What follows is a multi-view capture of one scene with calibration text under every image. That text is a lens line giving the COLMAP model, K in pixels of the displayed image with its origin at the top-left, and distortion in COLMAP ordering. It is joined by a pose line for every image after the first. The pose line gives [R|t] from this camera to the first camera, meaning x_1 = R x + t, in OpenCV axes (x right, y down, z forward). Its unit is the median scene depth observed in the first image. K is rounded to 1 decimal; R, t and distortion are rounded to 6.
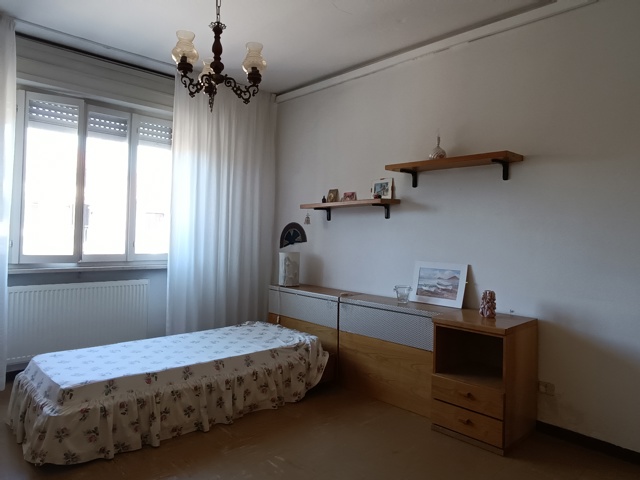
lens RADIAL K [[448.4, 0, 320.0], [0, 448.4, 240.0], [0, 0, 1]] dist [0.006499, 0.002508]
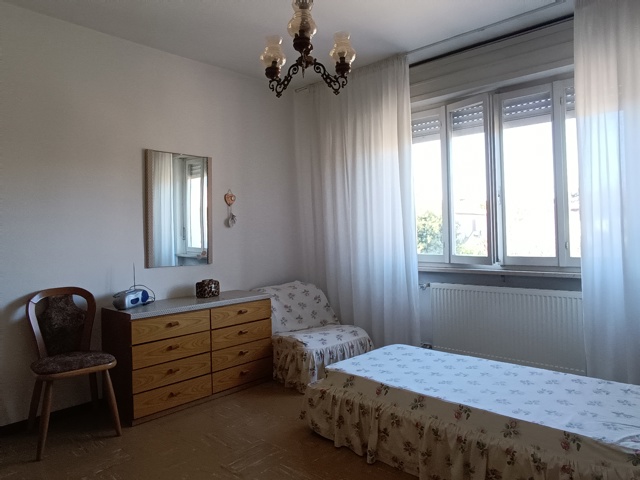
lens RADIAL K [[448.4, 0, 320.0], [0, 448.4, 240.0], [0, 0, 1]] dist [0.006499, 0.002508]
pose [[0.049625, -0.013166, -0.998681, 0.442635], [0.016690, 0.999784, -0.012351, 0.003723], [0.998628, -0.016055, 0.049834, 0.663128]]
